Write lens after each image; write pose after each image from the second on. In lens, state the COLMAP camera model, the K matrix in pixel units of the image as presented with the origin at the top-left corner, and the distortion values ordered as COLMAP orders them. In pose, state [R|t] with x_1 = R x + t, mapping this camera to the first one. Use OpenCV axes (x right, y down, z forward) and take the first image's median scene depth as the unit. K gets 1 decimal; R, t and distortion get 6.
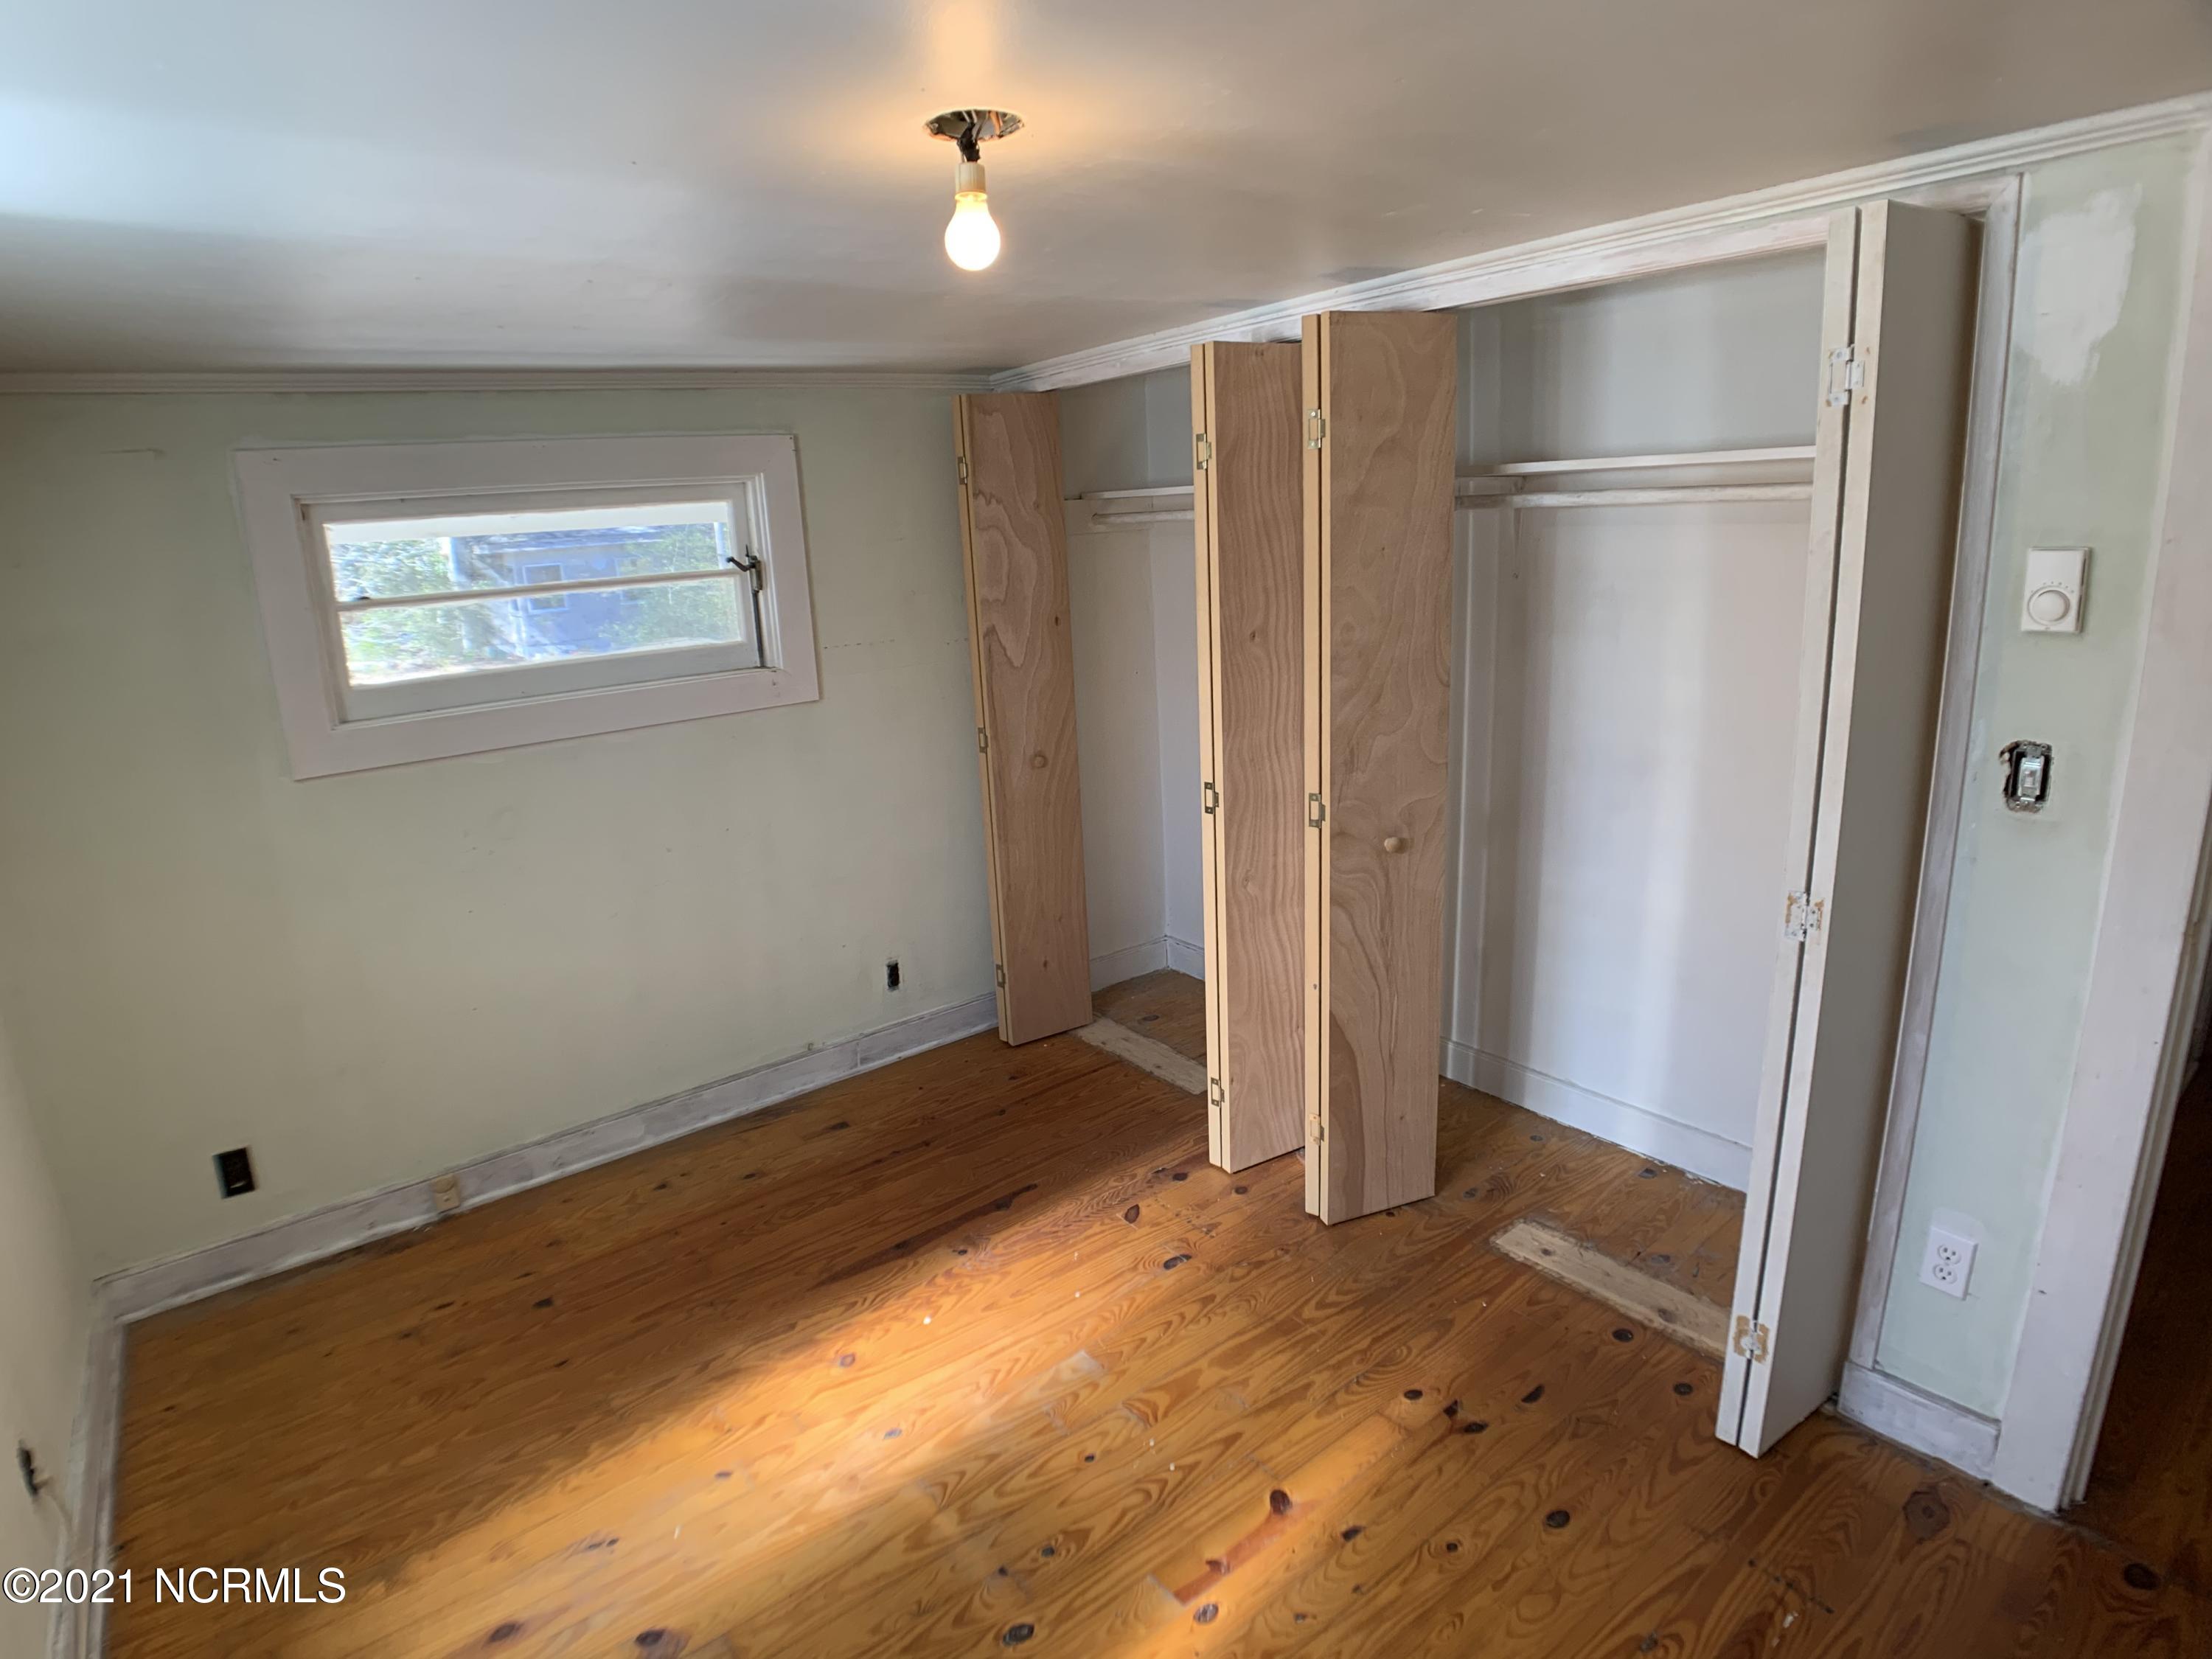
lens RADIAL K [[1195.3, 0, 1077.7], [0, 1195.3, 813.8], [0, 0, 1]] dist [-0.099274, 0.022391]
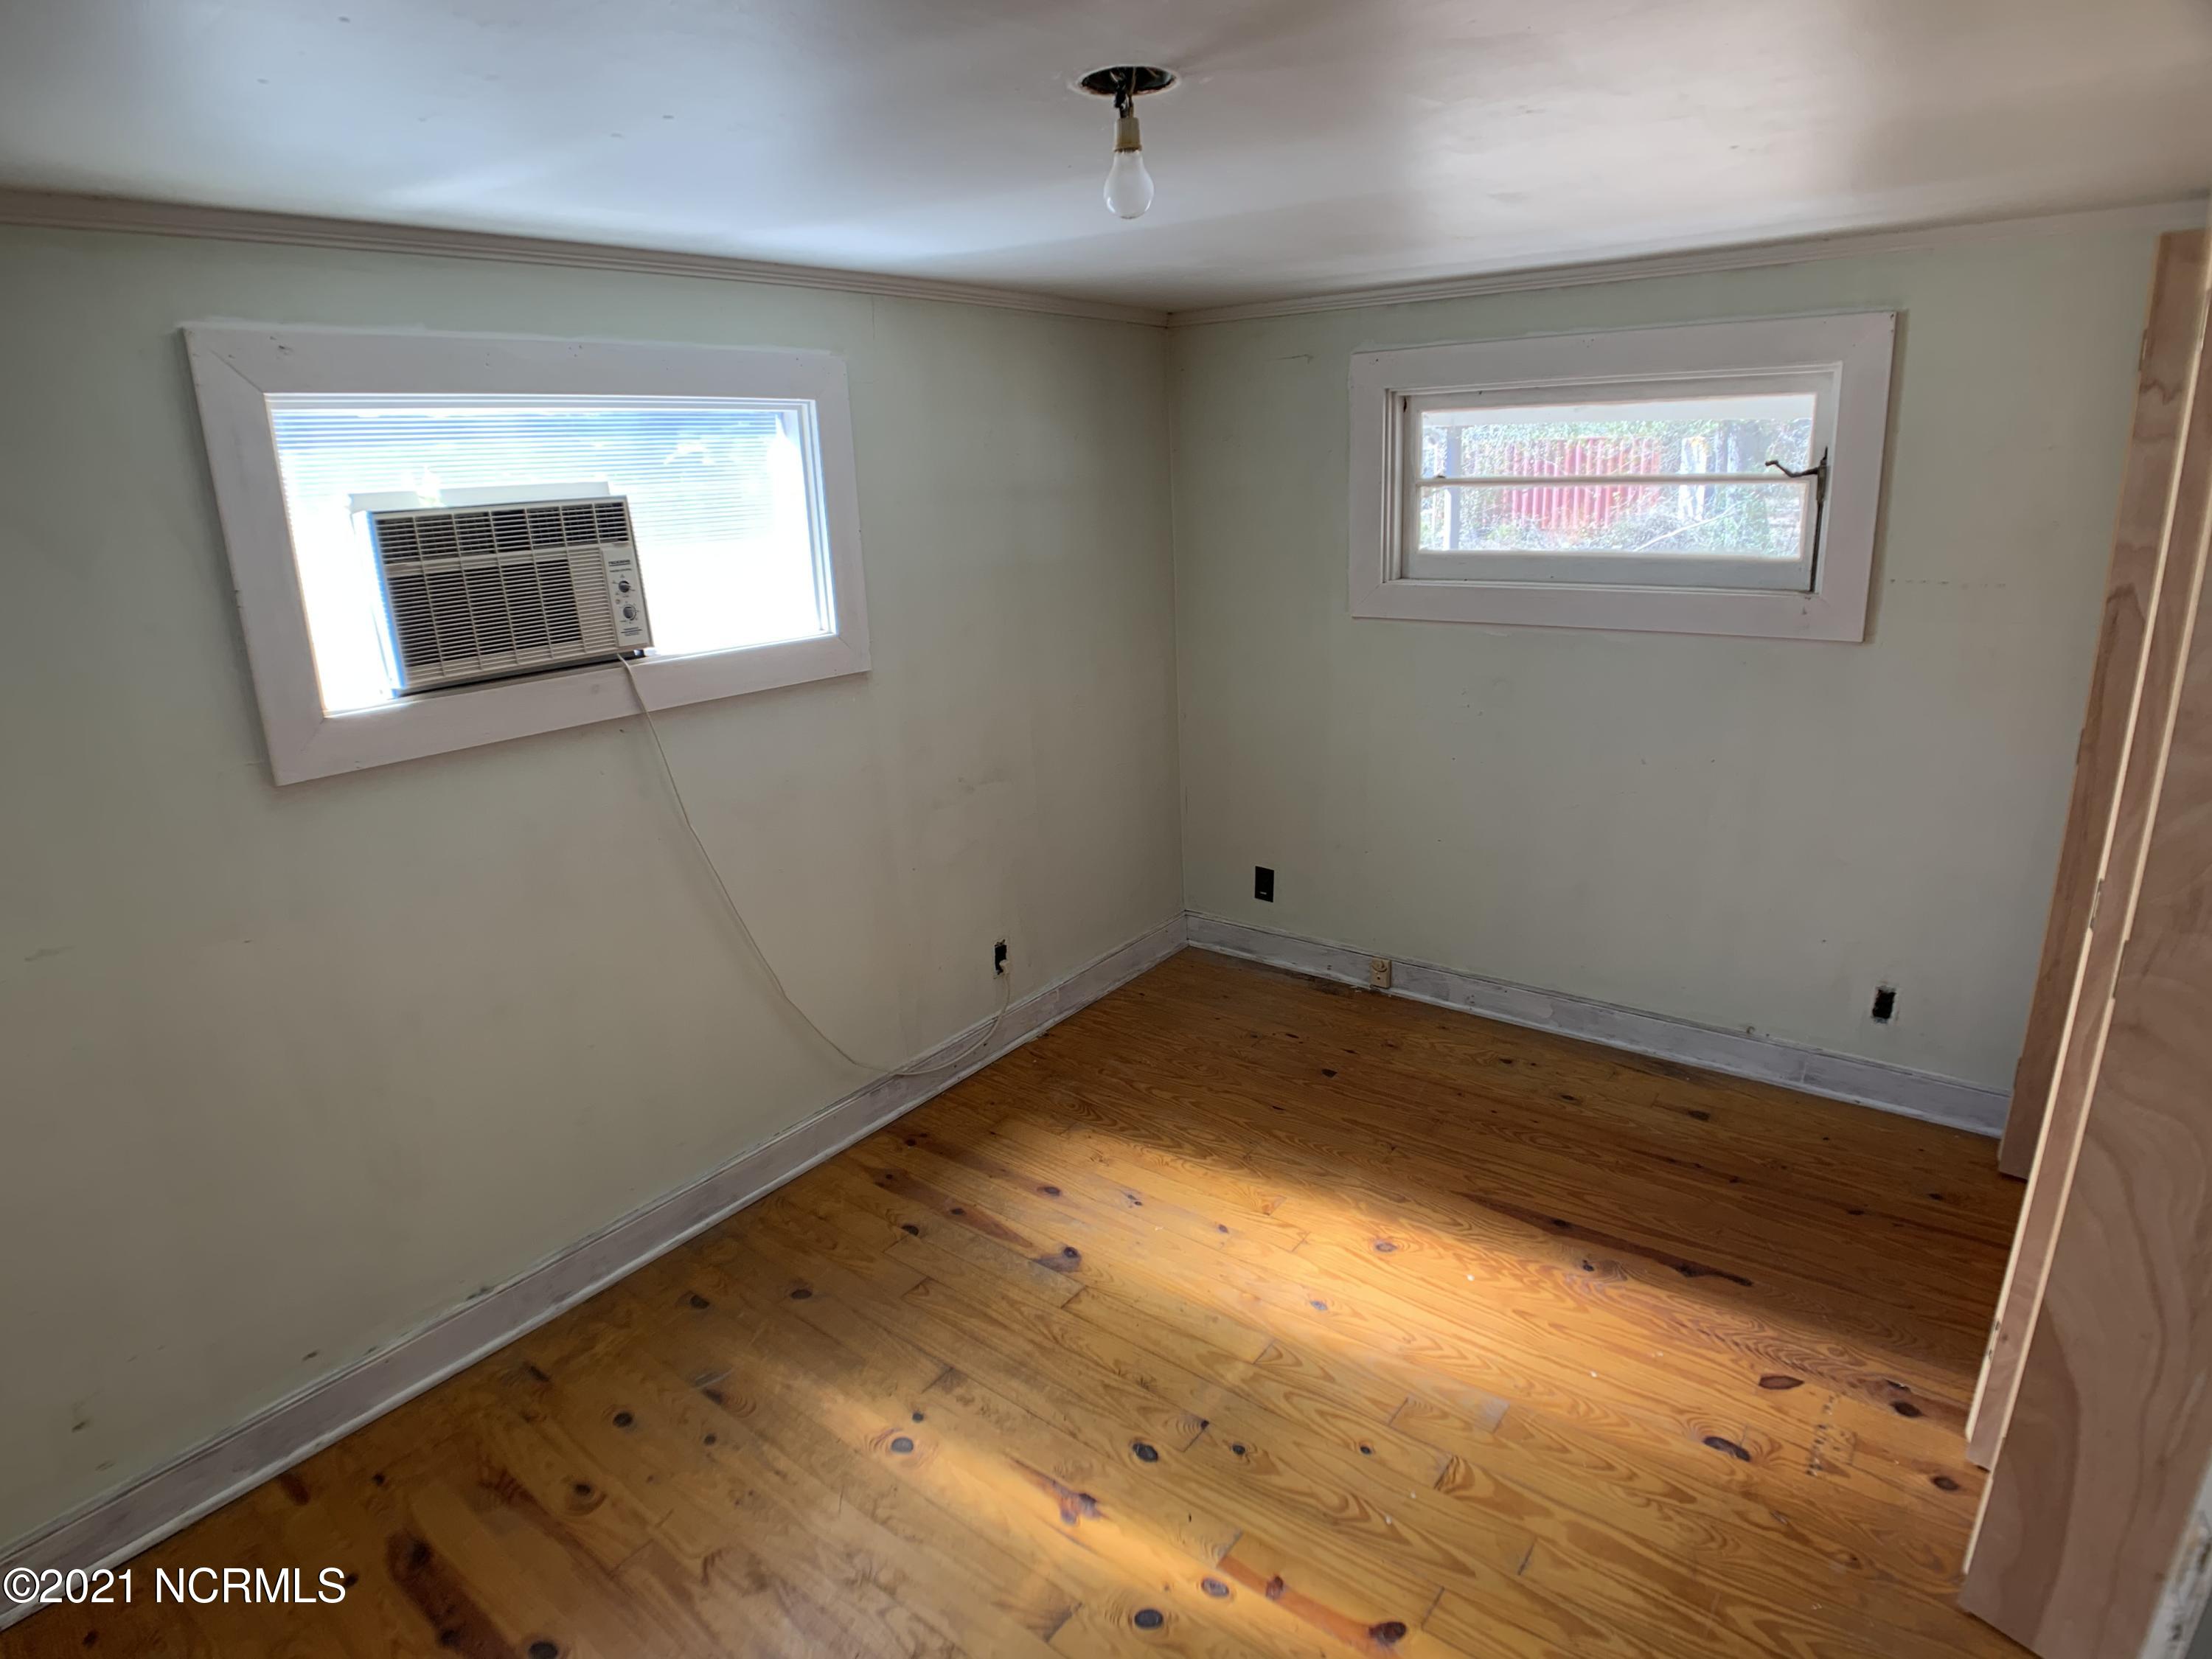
lens RADIAL K [[1195.3, 0, 1077.7], [0, 1195.3, 813.8], [0, 0, 1]] dist [-0.099274, 0.022391]
pose [[0.231747, 0.312511, -0.921211, 0.522044], [-0.198577, 0.942249, 0.269692, -0.113510], [0.952292, 0.120431, 0.280421, 0.350028]]
